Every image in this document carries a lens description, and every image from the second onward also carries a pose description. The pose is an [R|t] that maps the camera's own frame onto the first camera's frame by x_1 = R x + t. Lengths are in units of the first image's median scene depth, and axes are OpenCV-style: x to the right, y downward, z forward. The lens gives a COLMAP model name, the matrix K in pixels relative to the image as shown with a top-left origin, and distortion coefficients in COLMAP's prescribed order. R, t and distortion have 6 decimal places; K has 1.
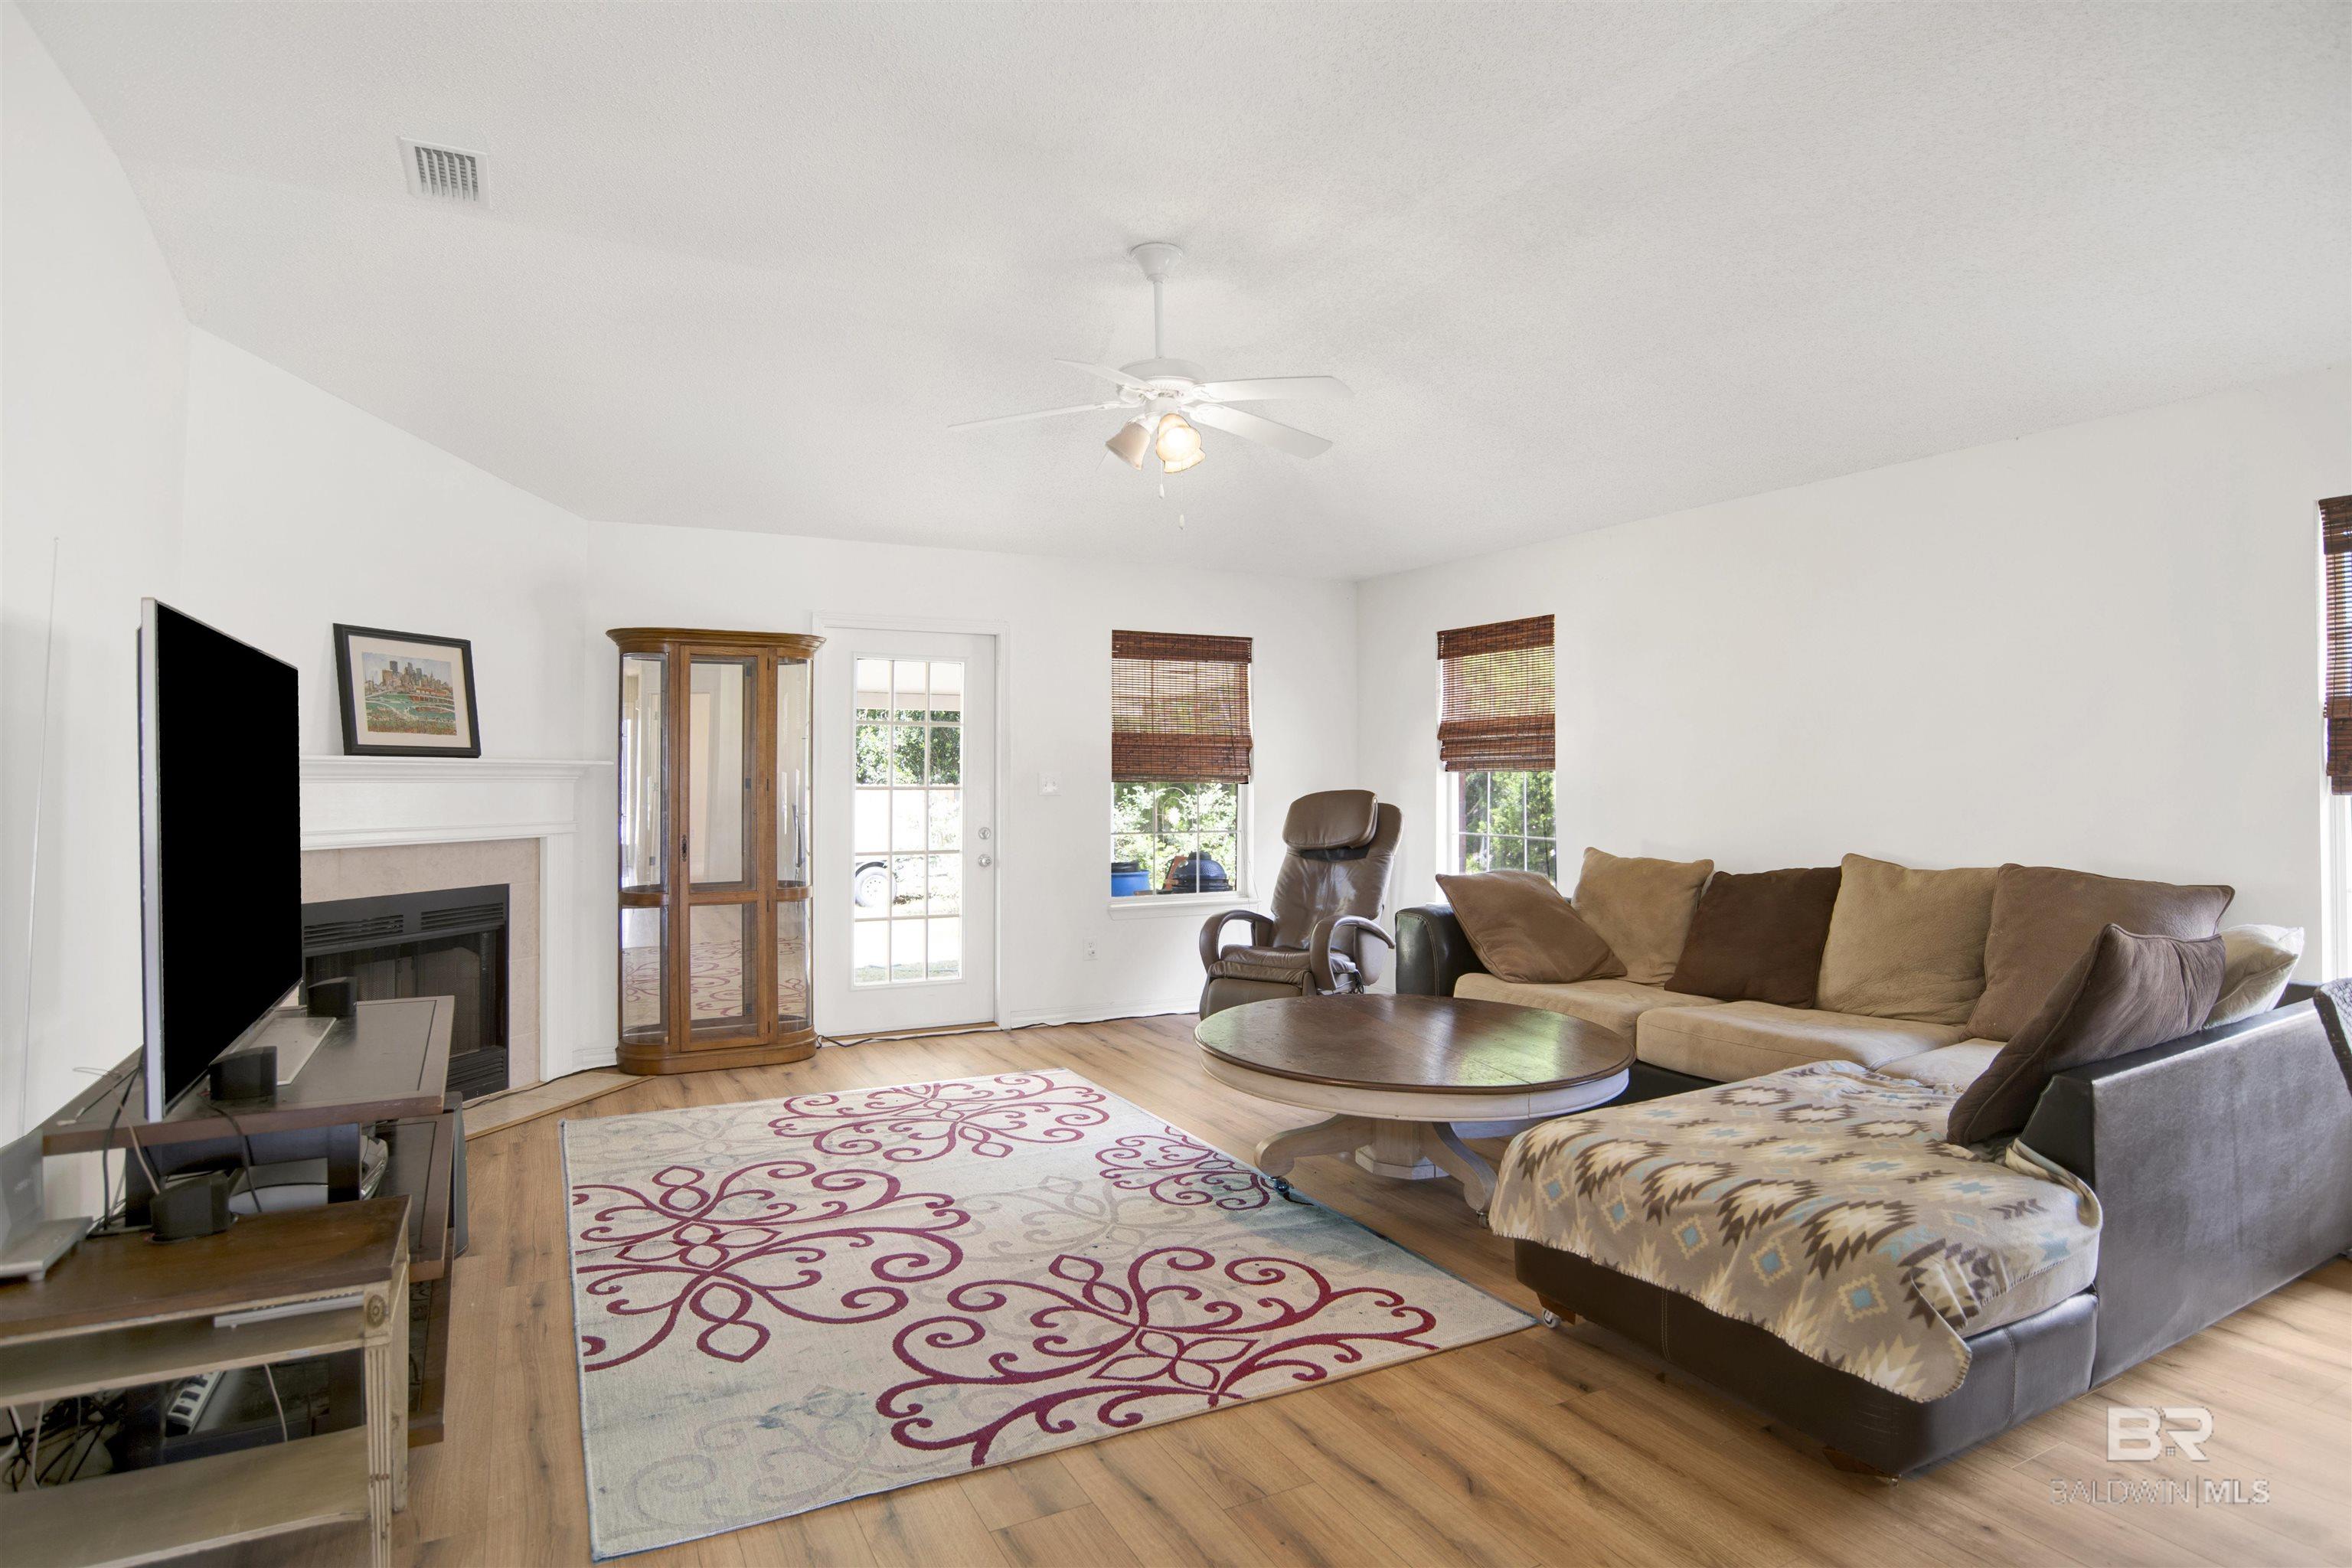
lens RADIAL K [[1222.1, 0, 1176.0], [0, 1222.1, 784.0], [0, 0, 1]] dist [-0.018215, 0.000131]
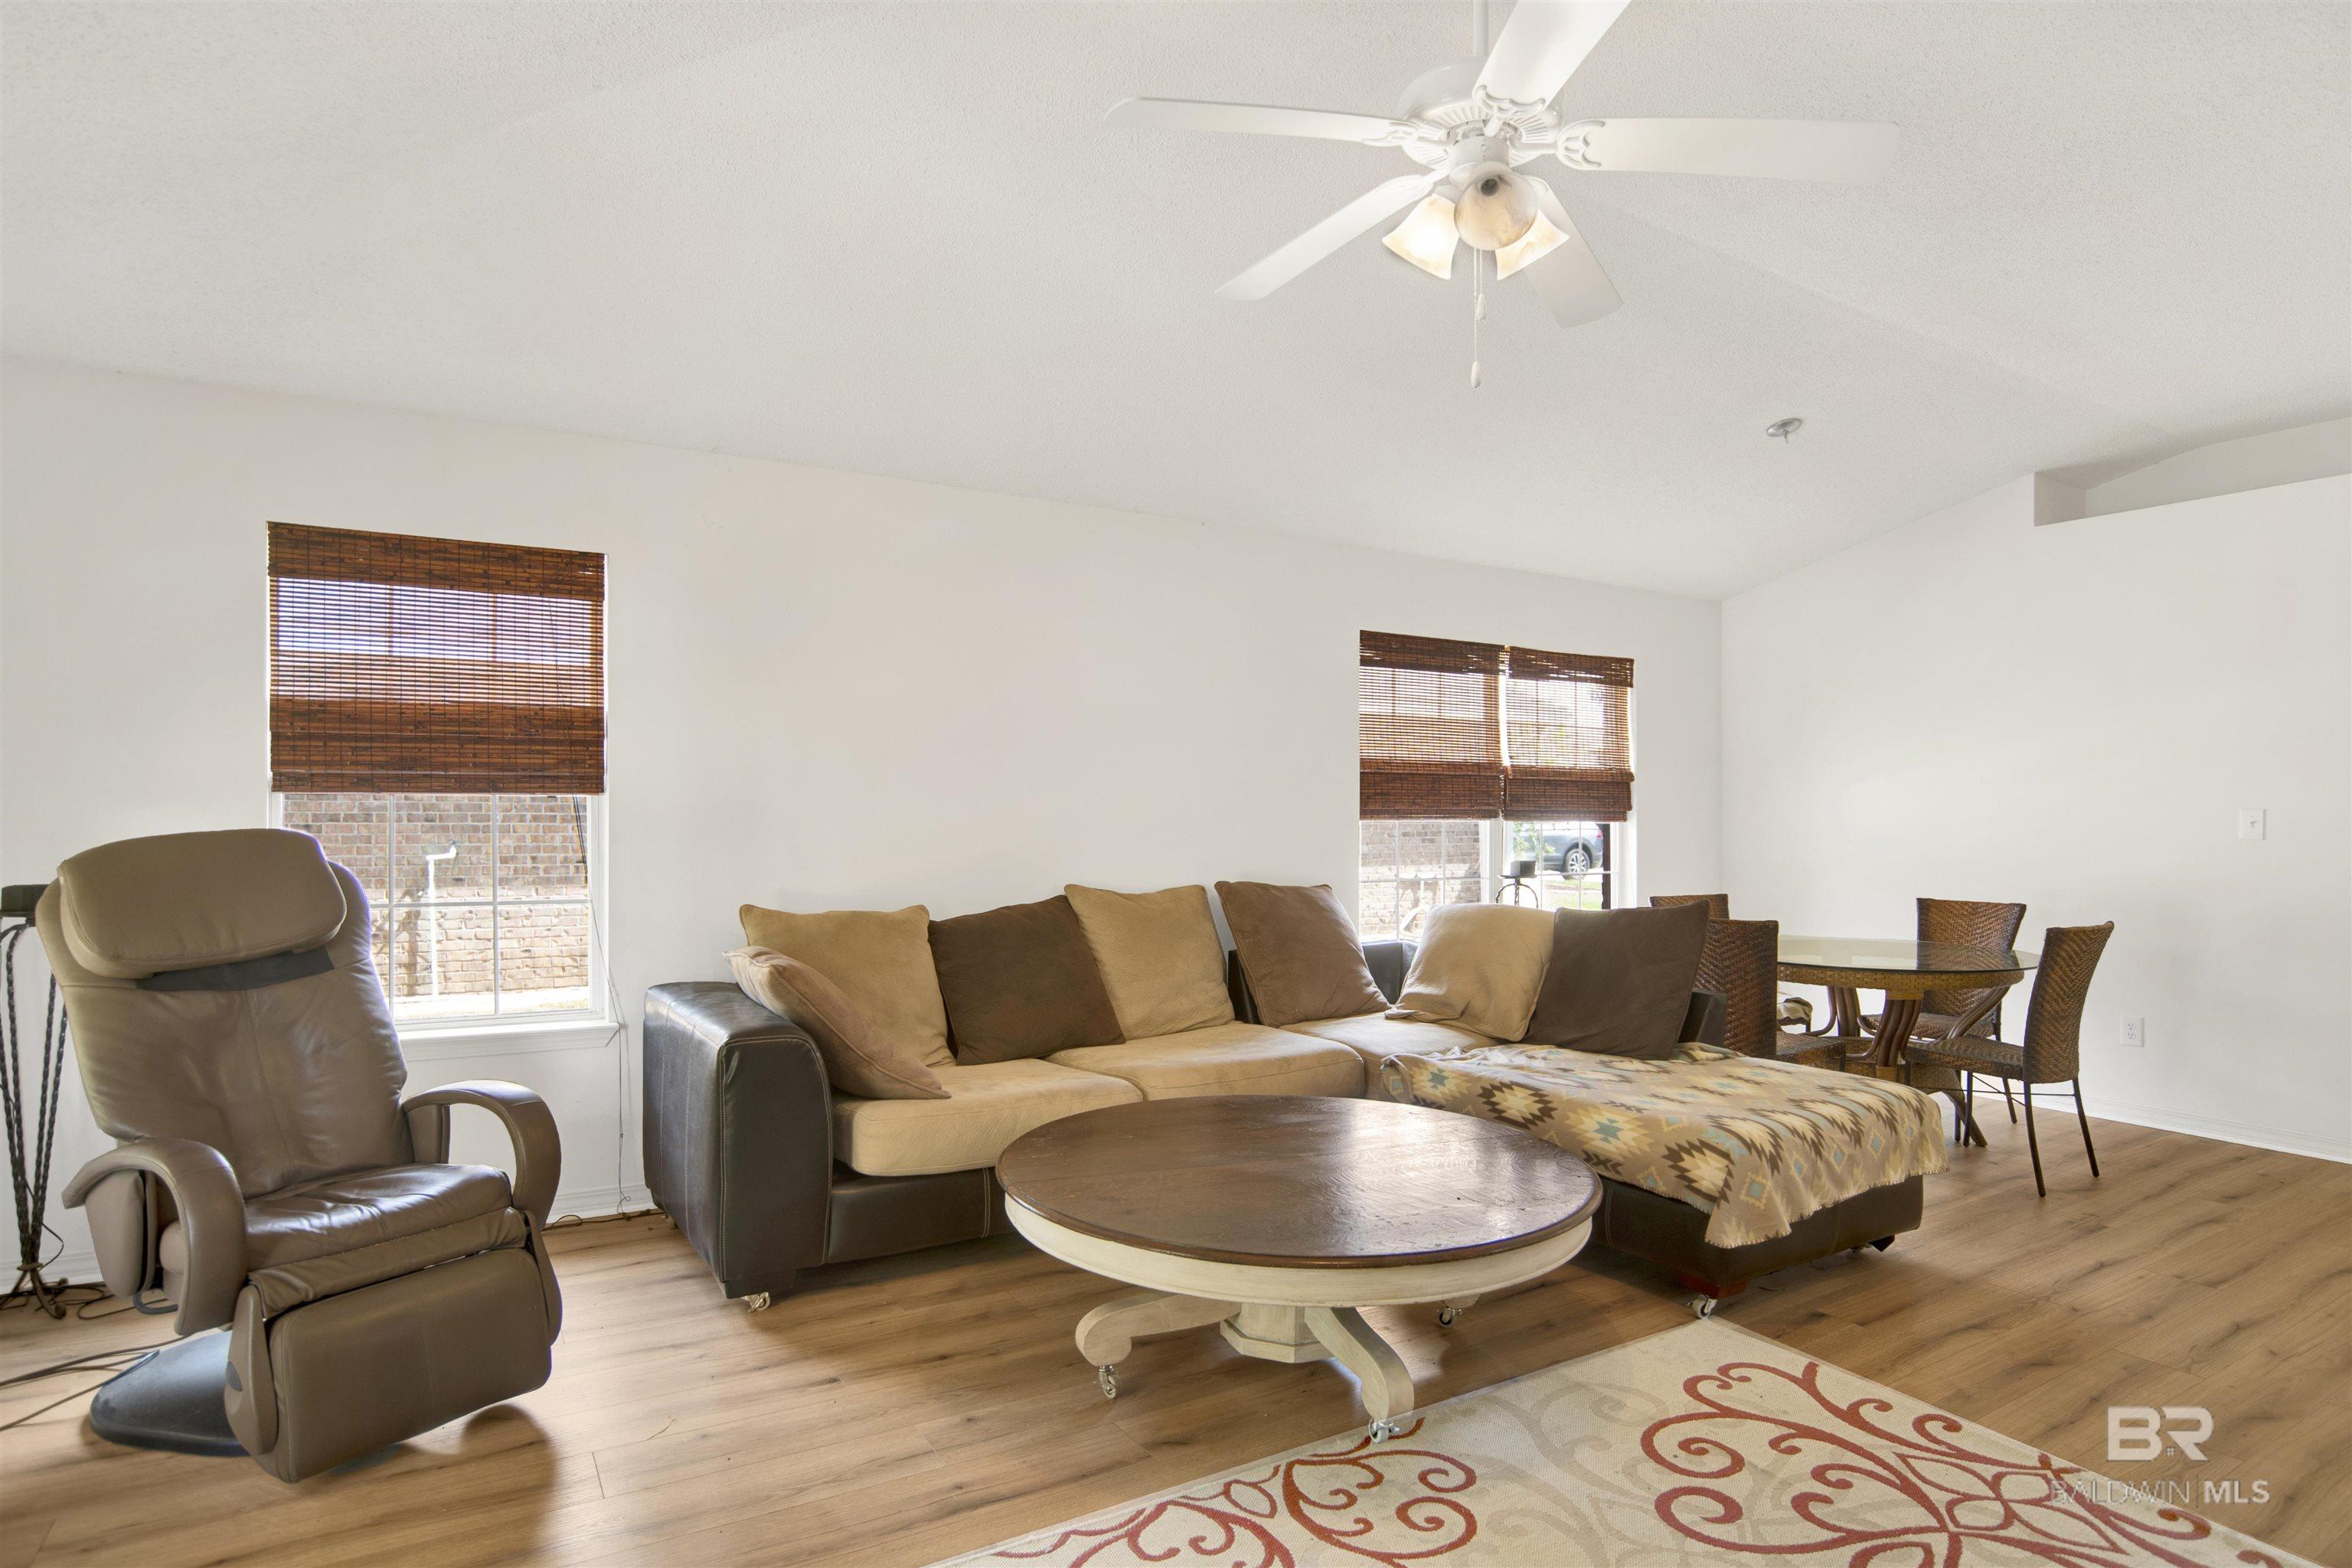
lens RADIAL K [[1271.5, 0, 1177.8], [0, 1271.5, 803.4], [0, 0, 1]] dist [-0.016108, 0.000245]
pose [[-0.063681, -0.002540, 0.997967, -0.589213], [-0.001806, 0.999995, 0.002430, -0.013510], [-0.997969, -0.001648, -0.063685, 1.141954]]
